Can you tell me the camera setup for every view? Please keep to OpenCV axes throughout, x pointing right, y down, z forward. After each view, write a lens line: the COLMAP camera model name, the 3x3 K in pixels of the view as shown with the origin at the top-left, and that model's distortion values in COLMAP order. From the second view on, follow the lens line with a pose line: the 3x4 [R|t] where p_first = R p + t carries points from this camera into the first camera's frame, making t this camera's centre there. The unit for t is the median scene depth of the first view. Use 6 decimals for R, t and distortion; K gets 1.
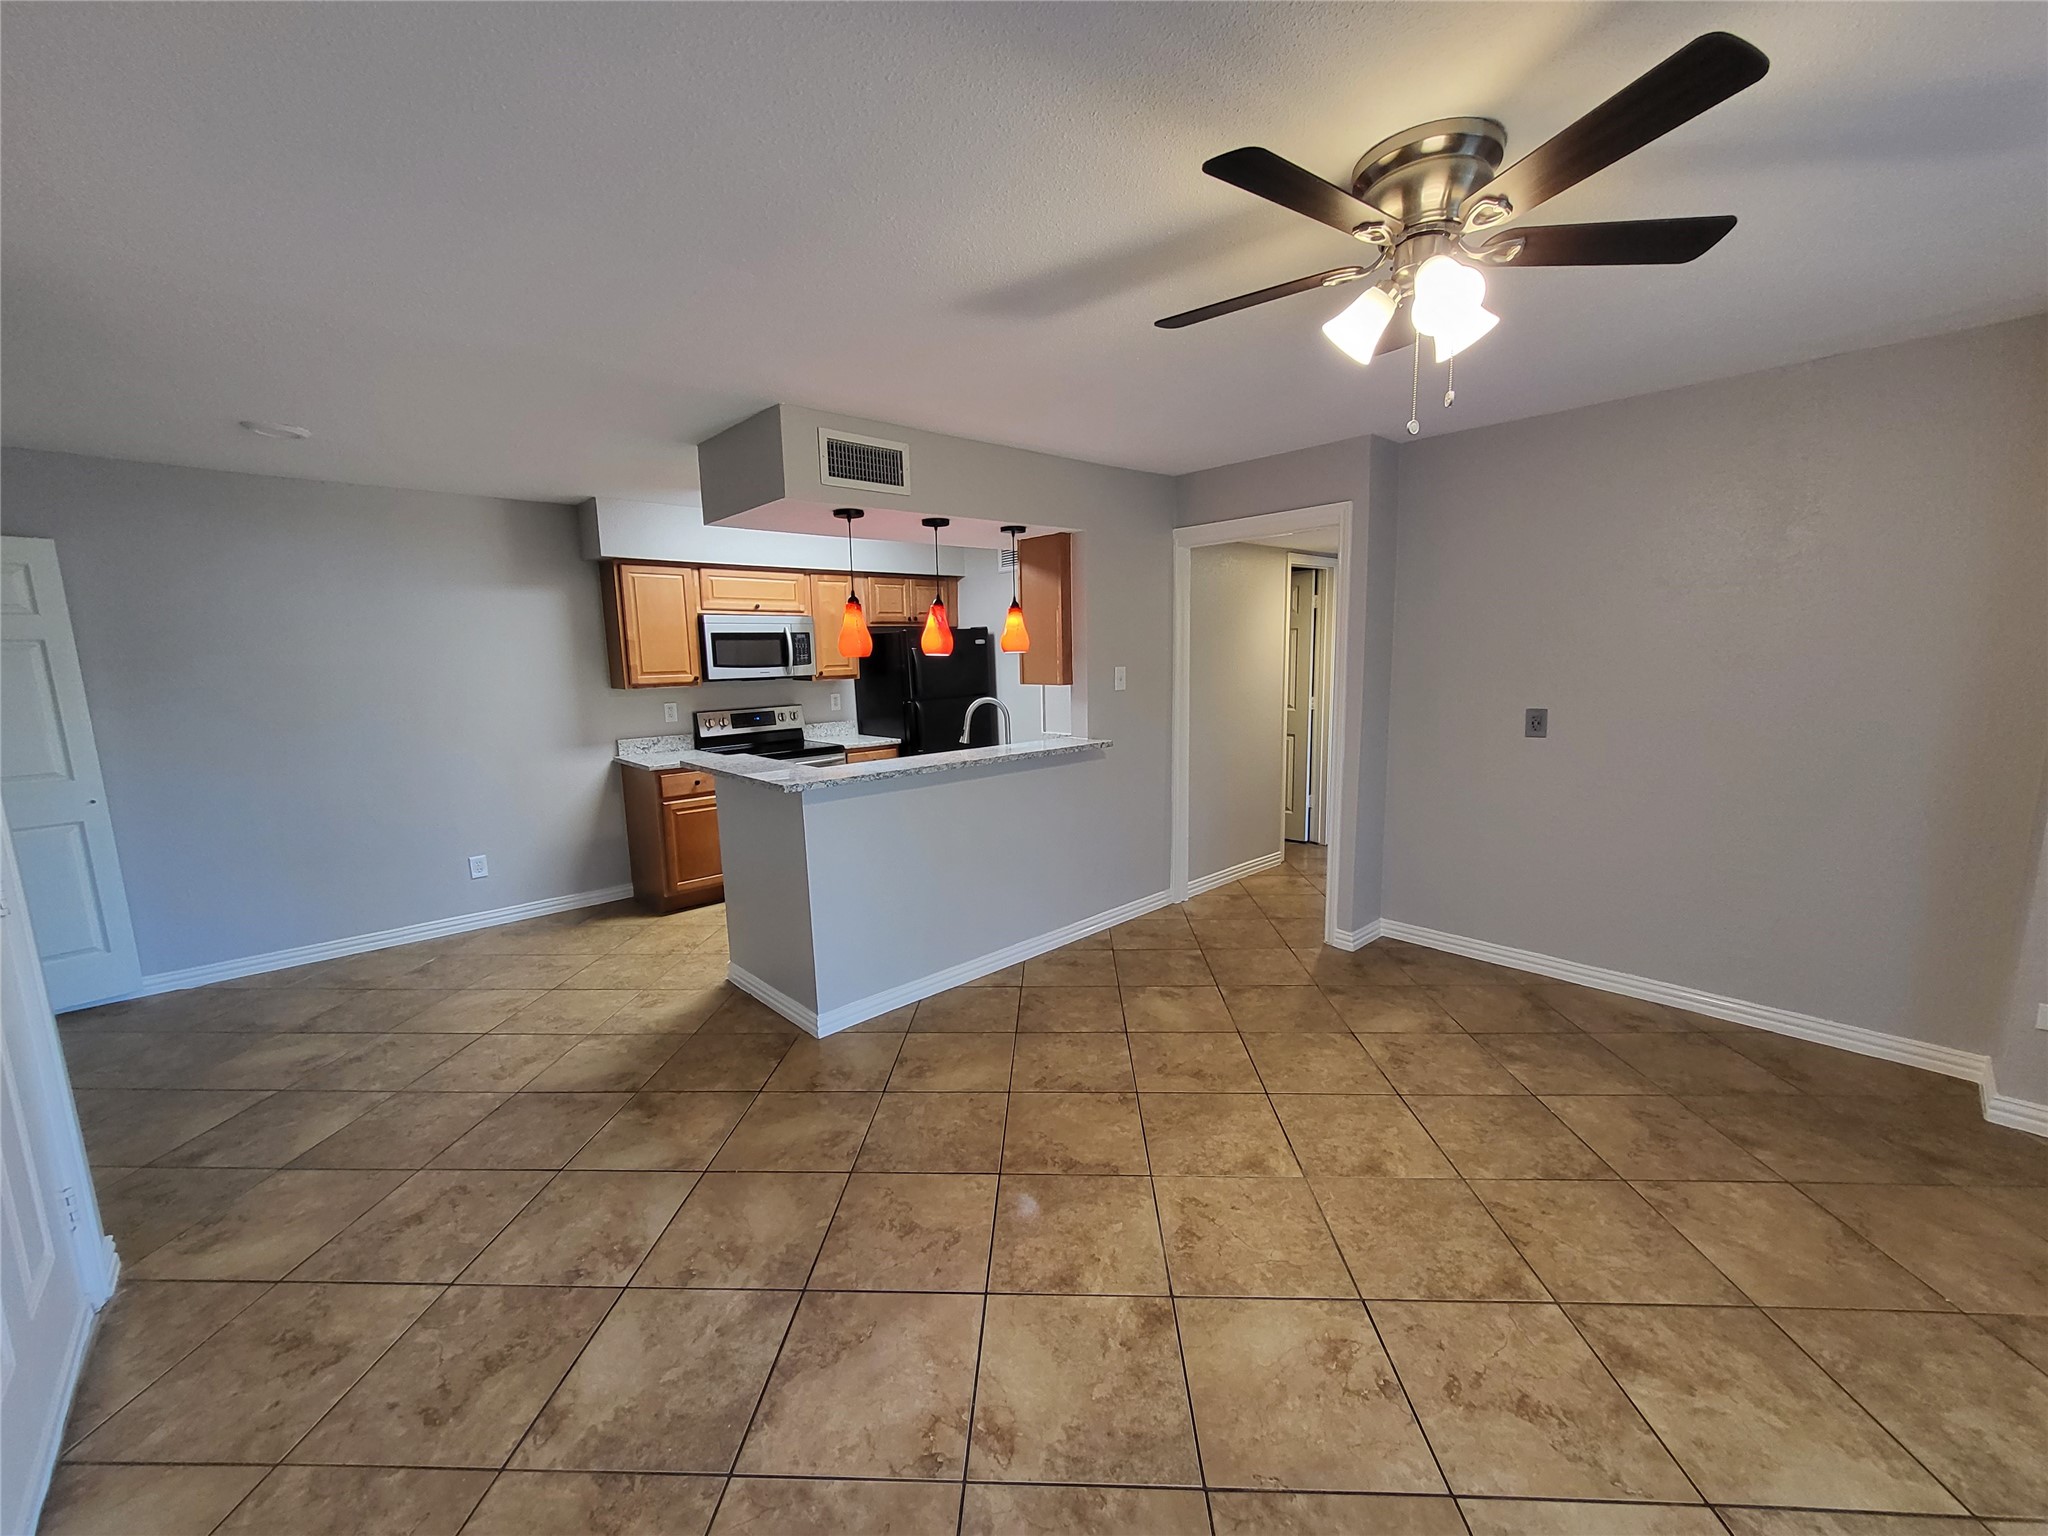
lens RADIAL K [[806.8, 0, 1026.7], [0, 806.8, 769.3], [0, 0, 1]] dist [0.001700, 0.000573]
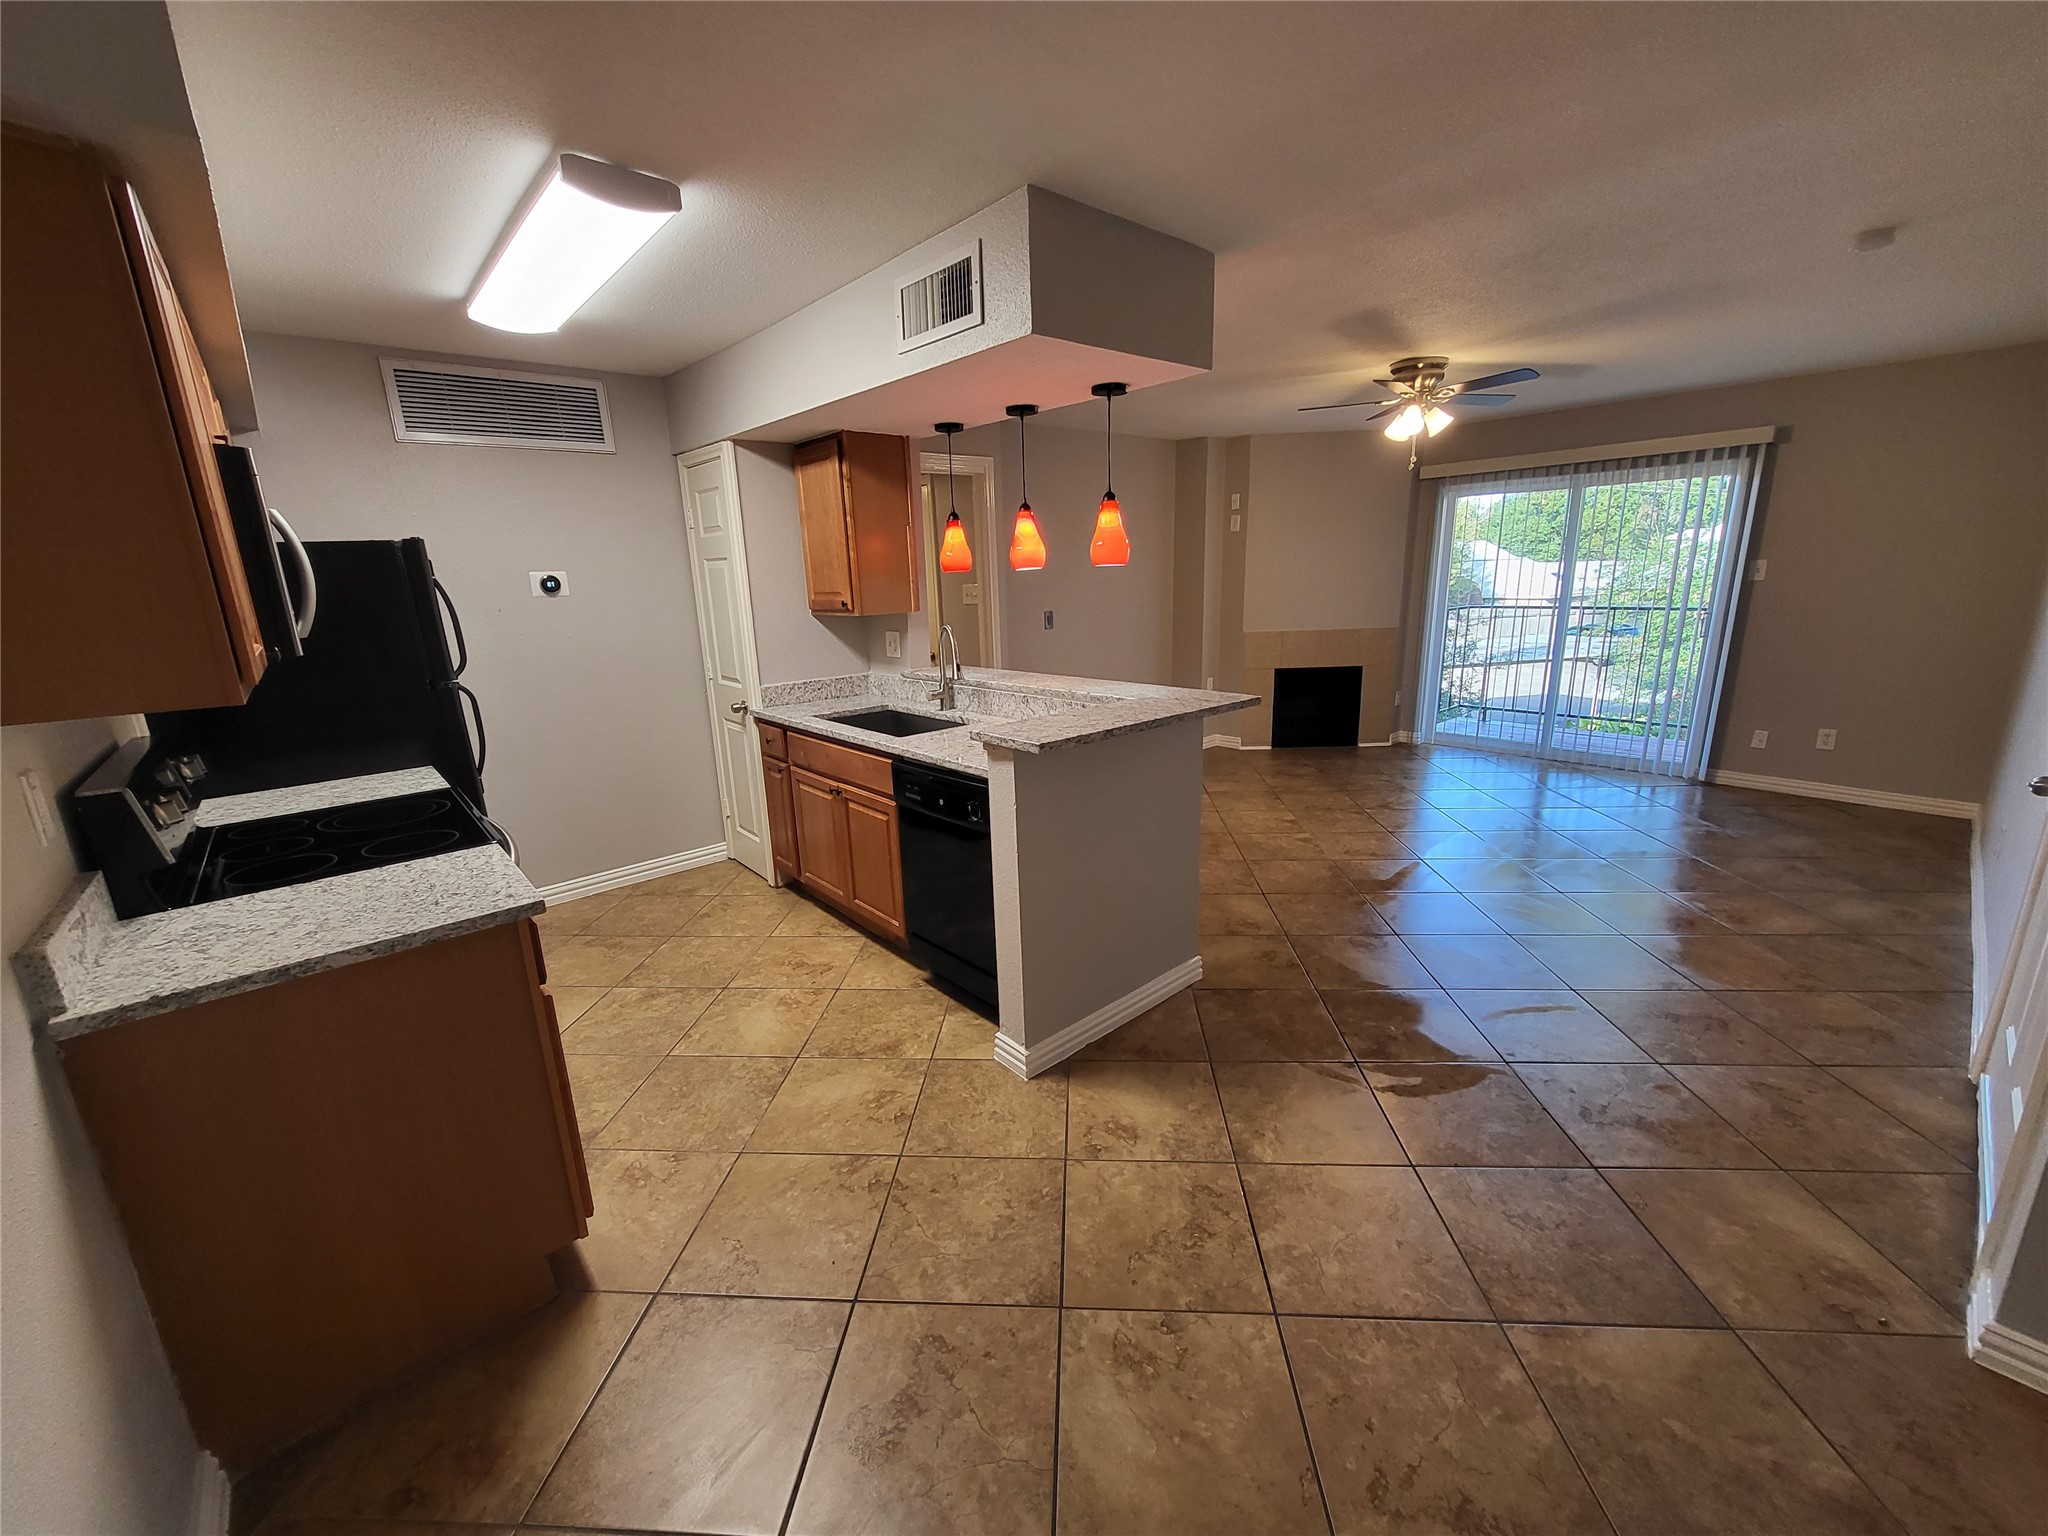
lens RADIAL K [[806.8, 0, 1028.5], [0, 806.8, 771.5], [0, 0, 1]] dist [0.001700, 0.000573]
pose [[0.022859, -0.221763, 0.974833, -0.706585], [0.178456, 0.960332, 0.214279, -0.083322], [-0.983682, 0.169067, 0.061527, 0.692469]]
